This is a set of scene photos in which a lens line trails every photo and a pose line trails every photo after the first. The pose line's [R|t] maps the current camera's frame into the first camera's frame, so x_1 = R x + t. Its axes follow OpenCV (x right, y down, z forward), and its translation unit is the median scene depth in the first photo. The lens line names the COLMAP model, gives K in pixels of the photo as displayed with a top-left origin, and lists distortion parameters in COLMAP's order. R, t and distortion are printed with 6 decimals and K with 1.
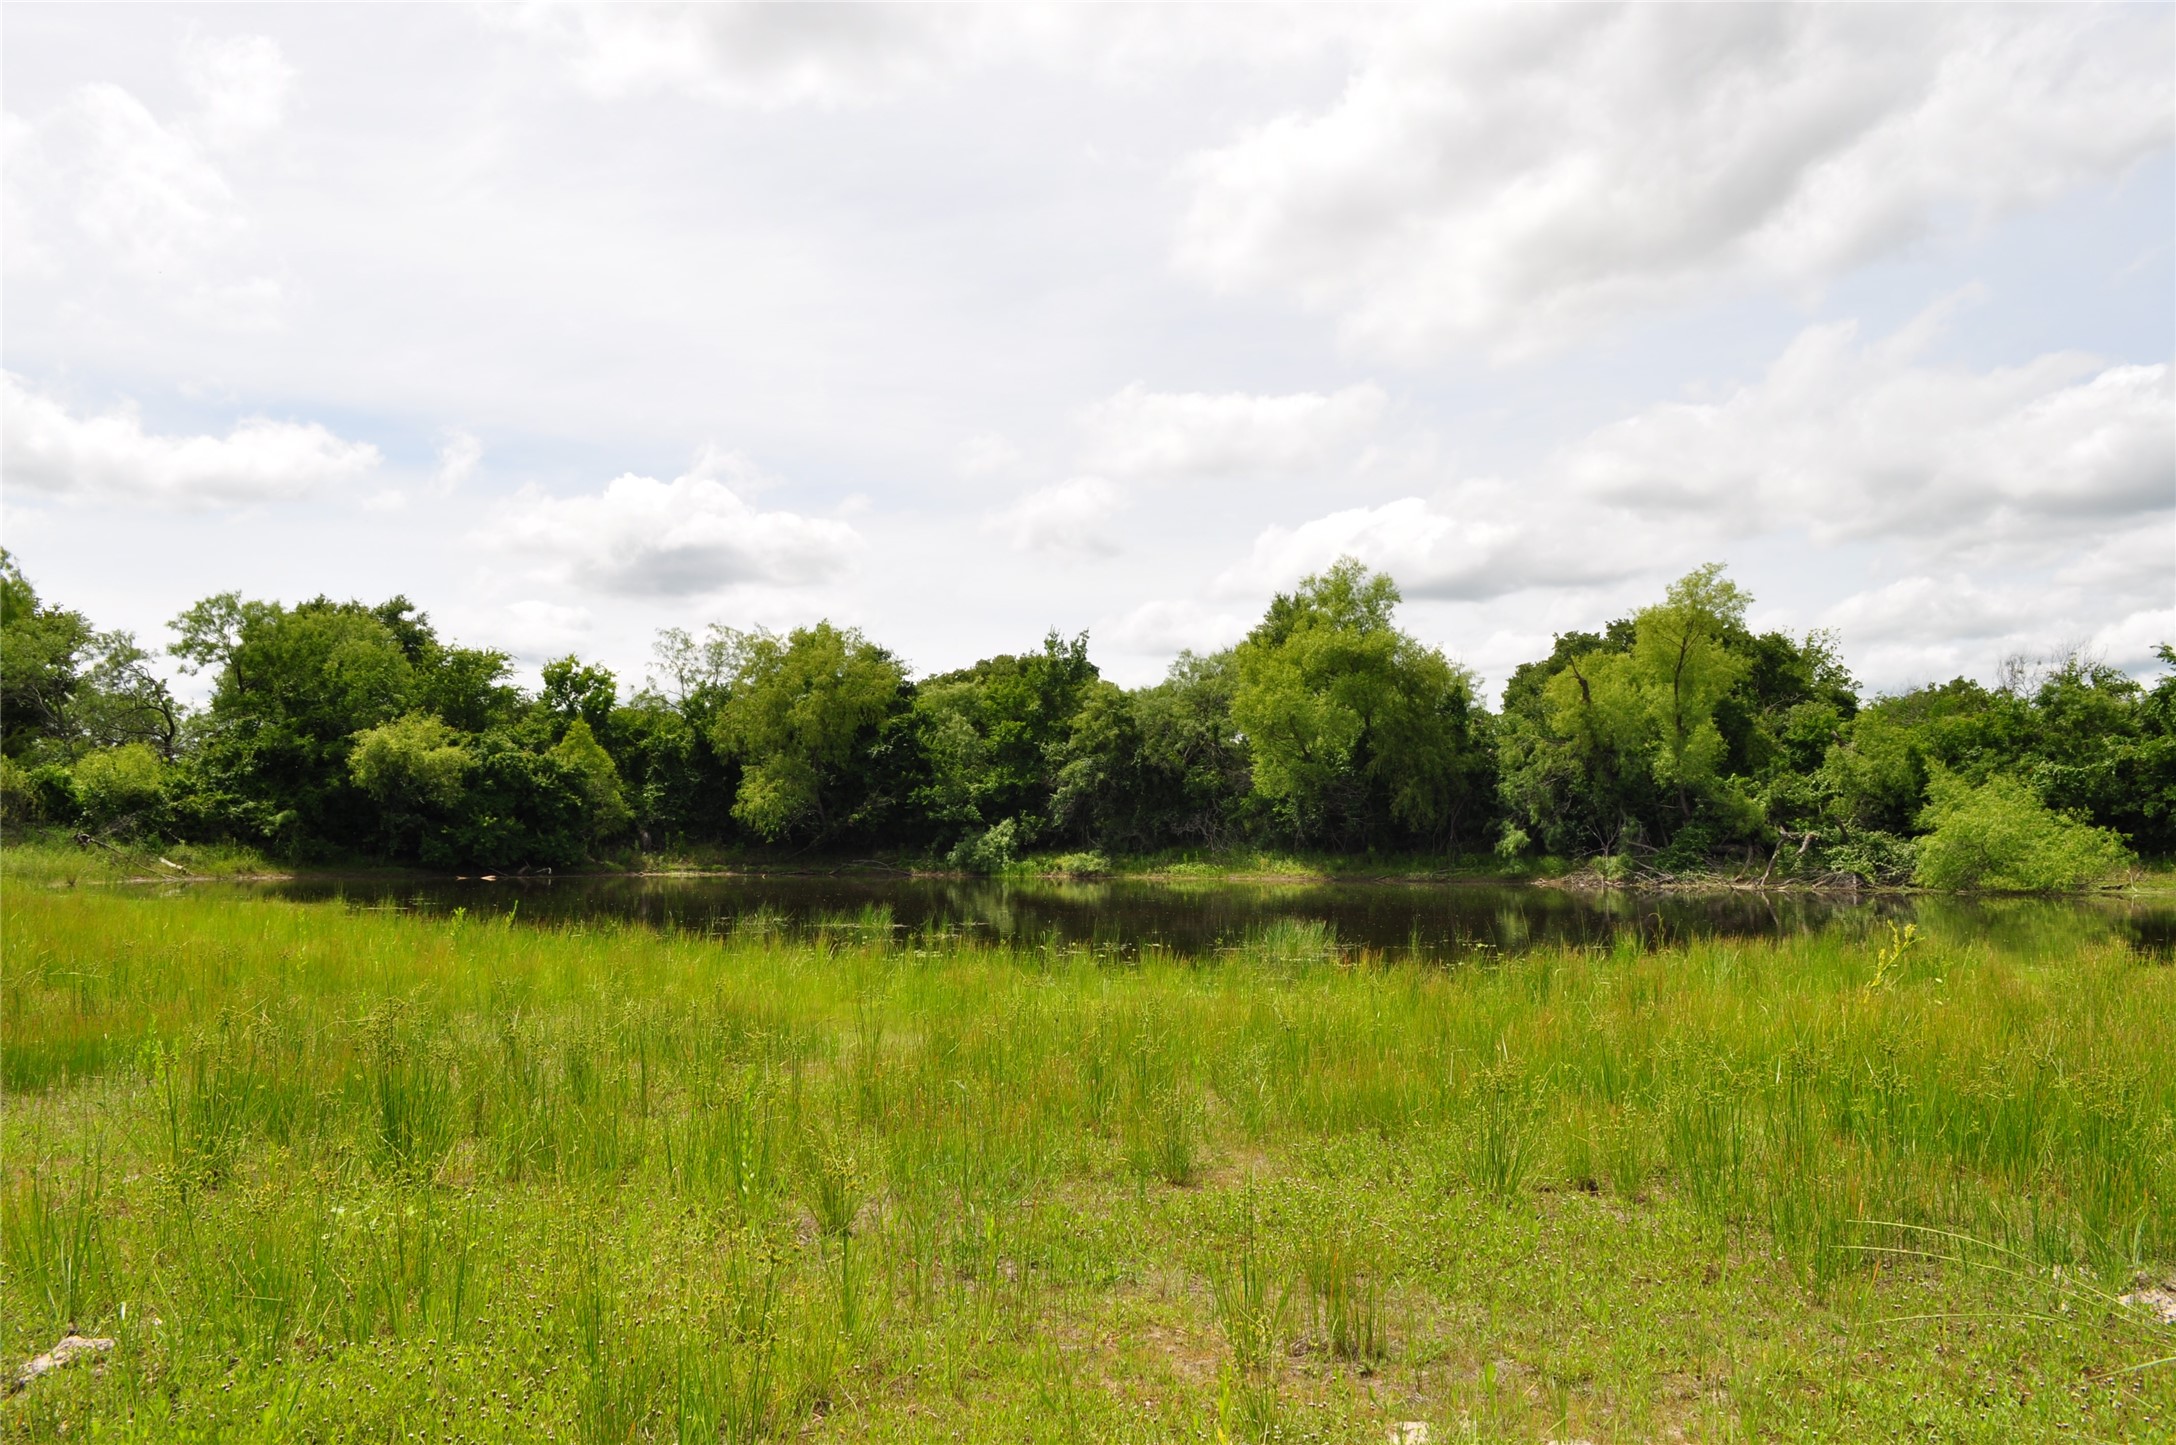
lens RADIAL K [[1678.1, 0, 1088.0], [0, 1678.1, 722.5], [0, 0, 1]] dist [-0.008748, 0.001224]
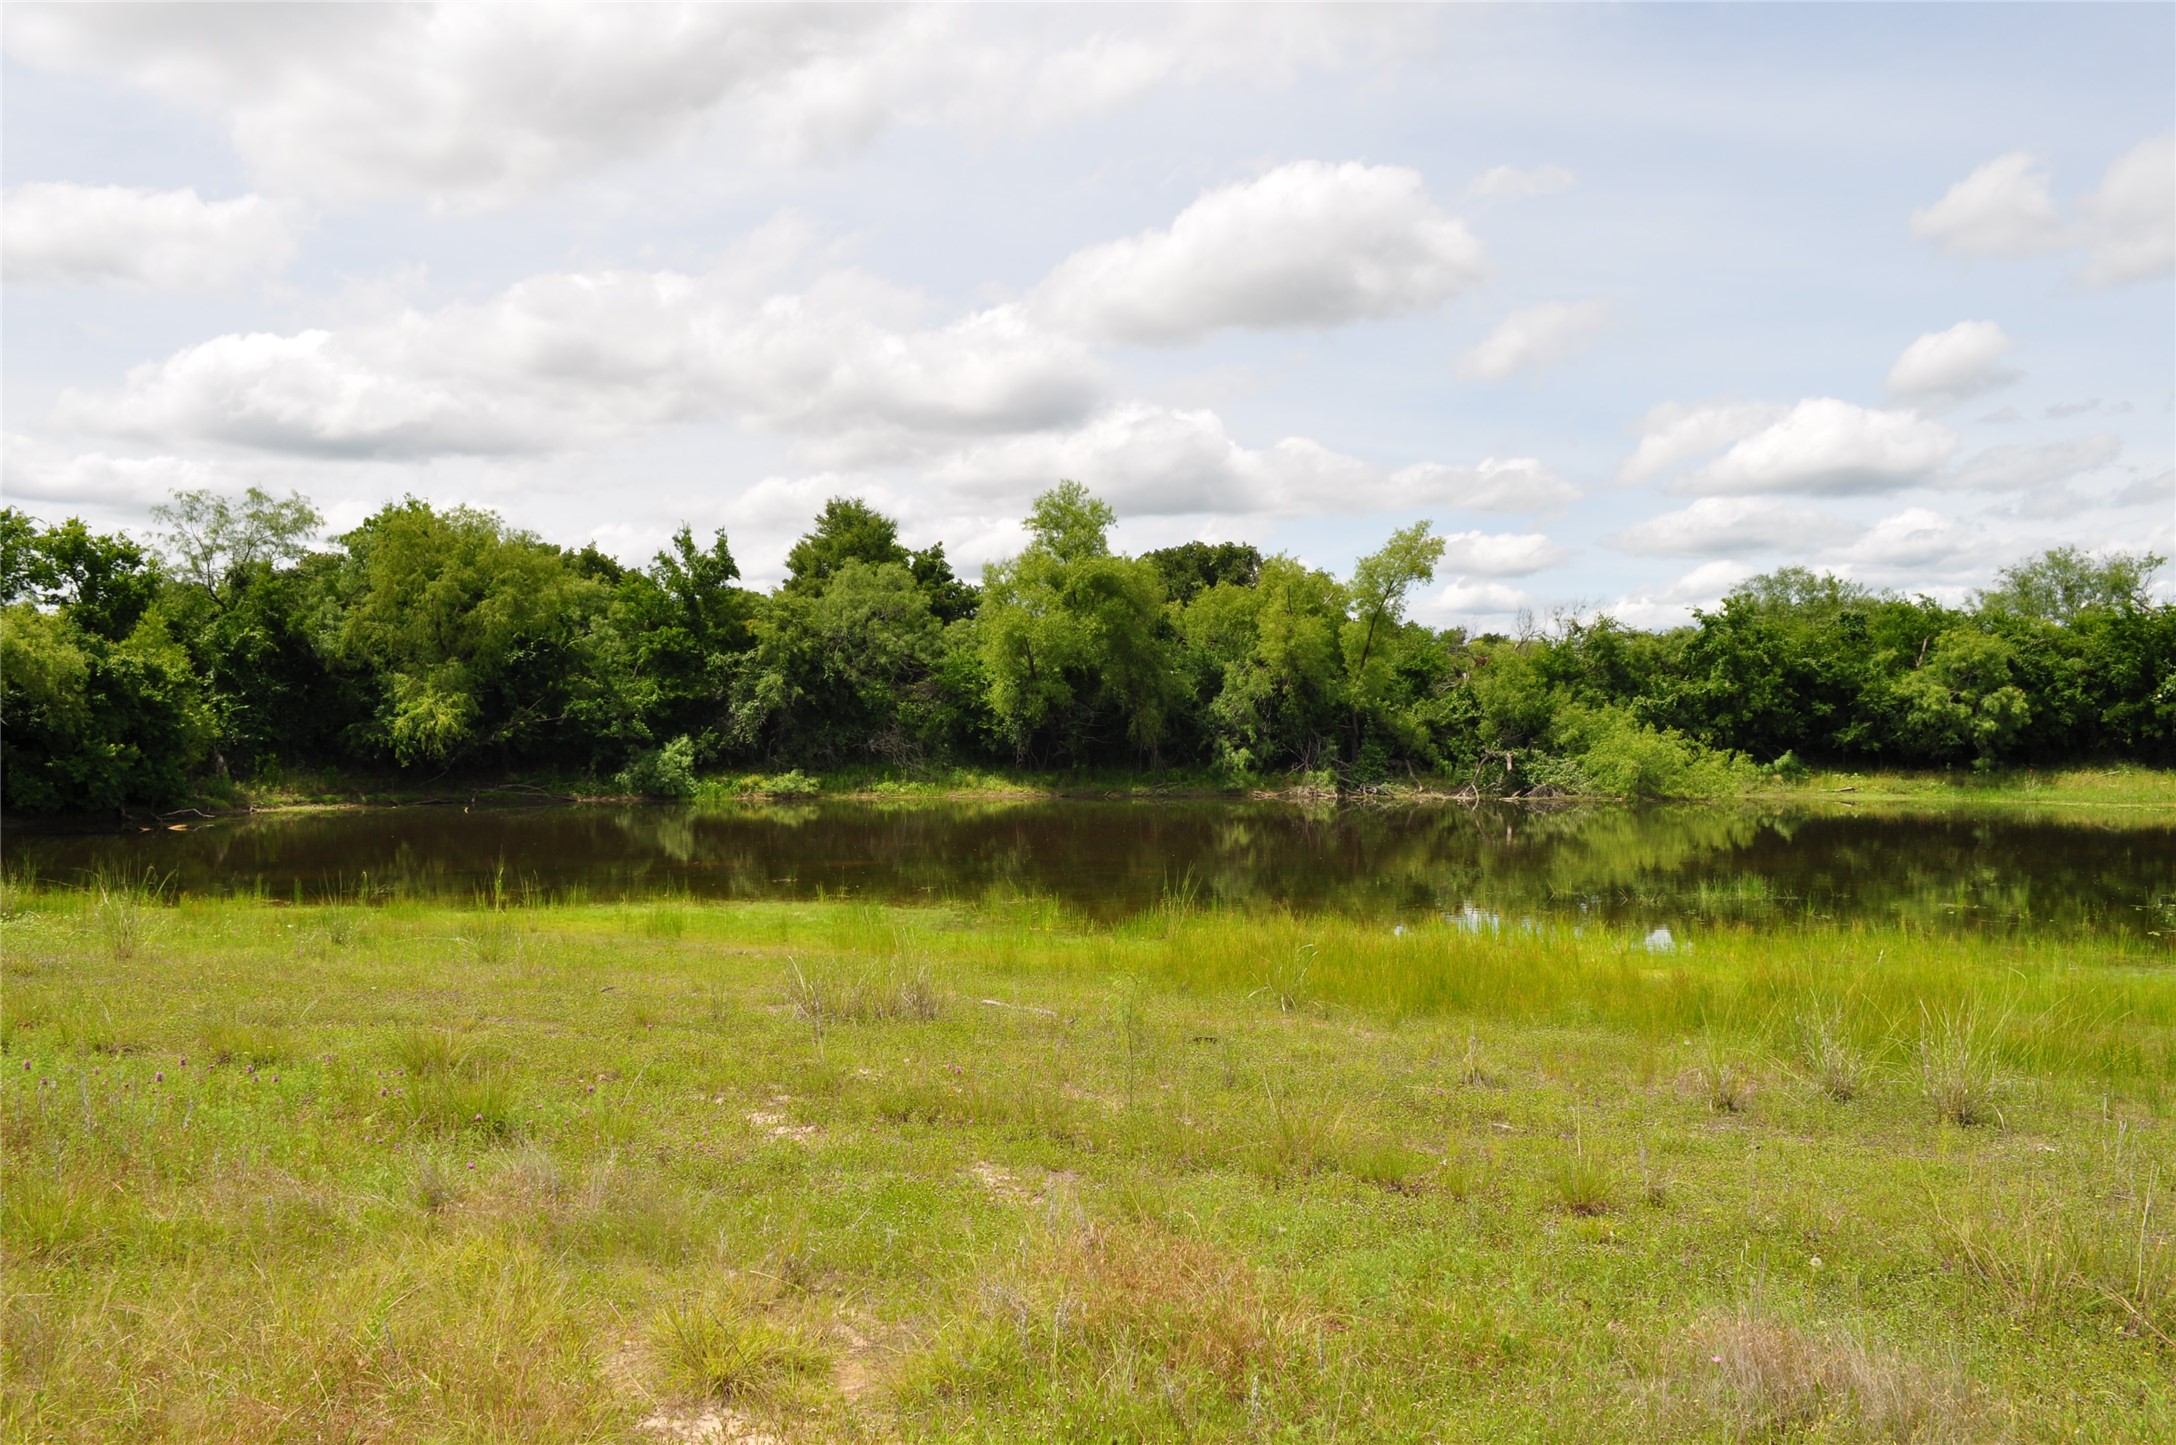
lens RADIAL K [[1678.1, 0, 1088.0], [0, 1678.1, 722.5], [0, 0, 1]] dist [-0.008748, 0.001224]
pose [[0.820754, -0.003245, 0.571273, -0.395153], [-0.038334, 0.997417, 0.060741, -0.013687], [-0.569994, -0.071753, 0.818510, 0.135573]]
